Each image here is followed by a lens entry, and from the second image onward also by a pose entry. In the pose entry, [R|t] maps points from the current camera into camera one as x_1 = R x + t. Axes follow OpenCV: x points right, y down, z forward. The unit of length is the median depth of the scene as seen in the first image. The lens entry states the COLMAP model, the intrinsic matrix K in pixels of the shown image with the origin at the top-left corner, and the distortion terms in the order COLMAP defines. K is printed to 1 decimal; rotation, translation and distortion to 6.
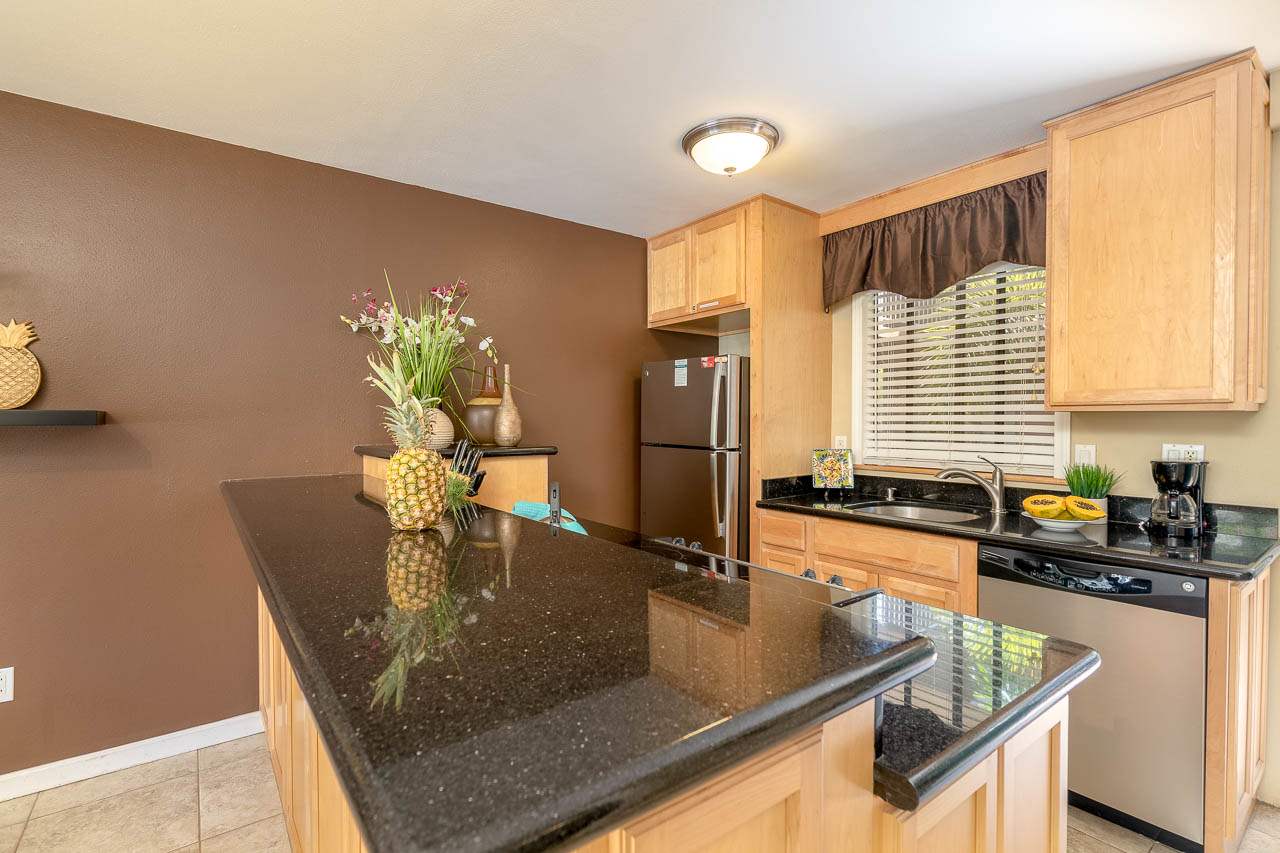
lens RADIAL K [[596.0, 0, 642.4], [0, 596.0, 430.1], [0, 0, 1]] dist [0.000917, 0.000250]
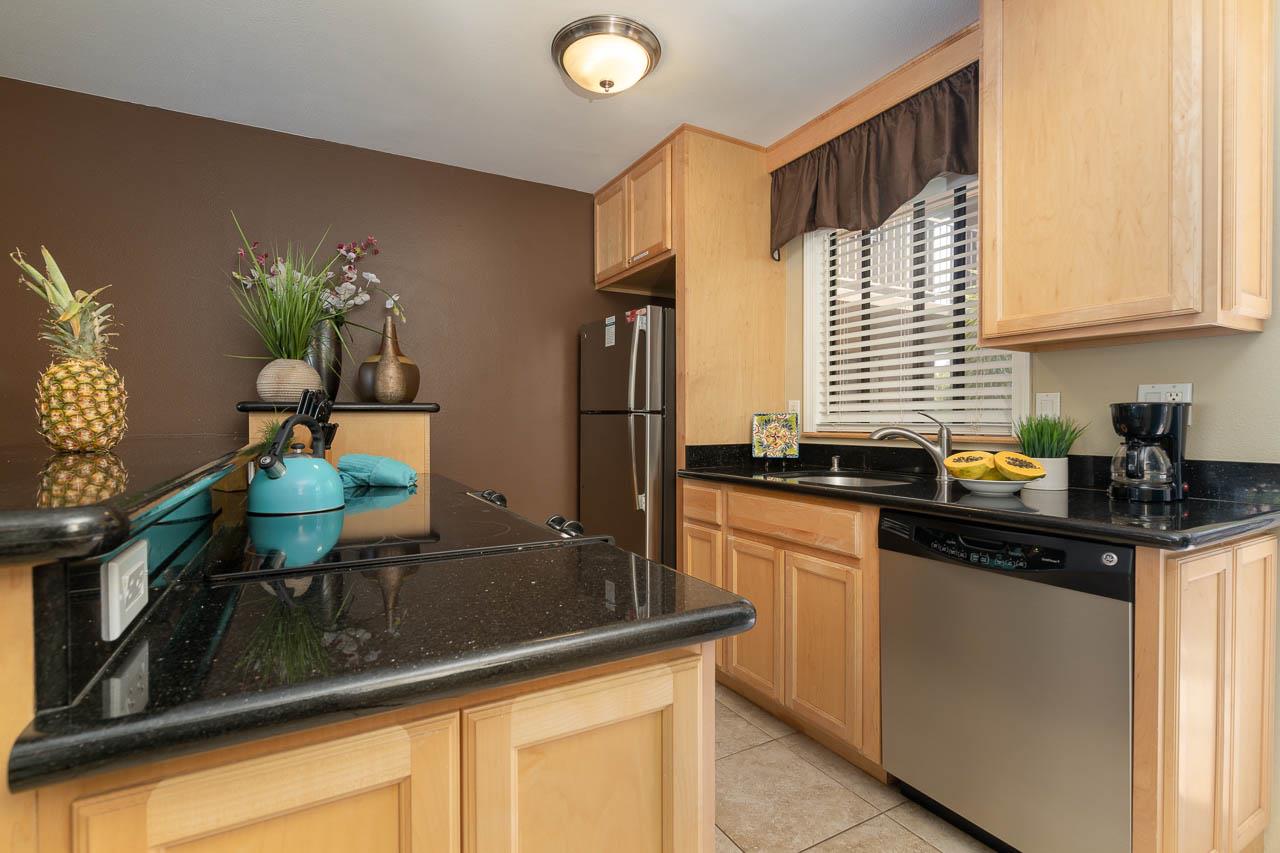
lens RADIAL K [[603.2, 0, 635.8], [0, 603.2, 425.2], [0, 0, 1]] dist [0.009967, 0.000221]
pose [[0.989144, -0.001291, -0.146944, 0.263404], [-0.000127, 0.999954, -0.009639, 0.062026], [0.146950, 0.009553, 0.989098, 0.103218]]
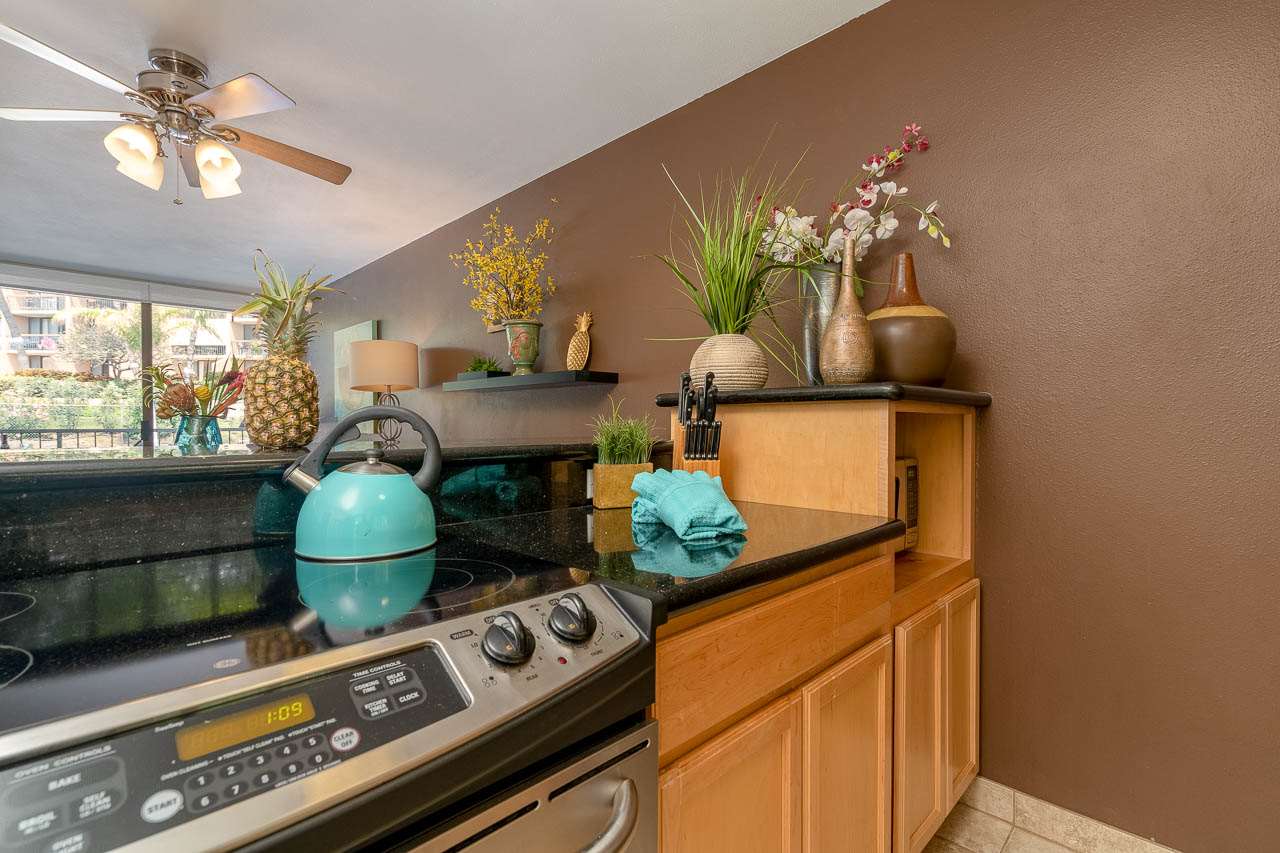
lens RADIAL K [[584.3, 0, 640.0], [0, 584.3, 426.5], [0, 0, 1]] dist [0.000834, 0.000245]
pose [[0.133293, 0.009101, -0.991035, 0.254185], [-0.015918, 0.999849, 0.007041, 0.055310], [0.990949, 0.014837, 0.133417, 0.651100]]
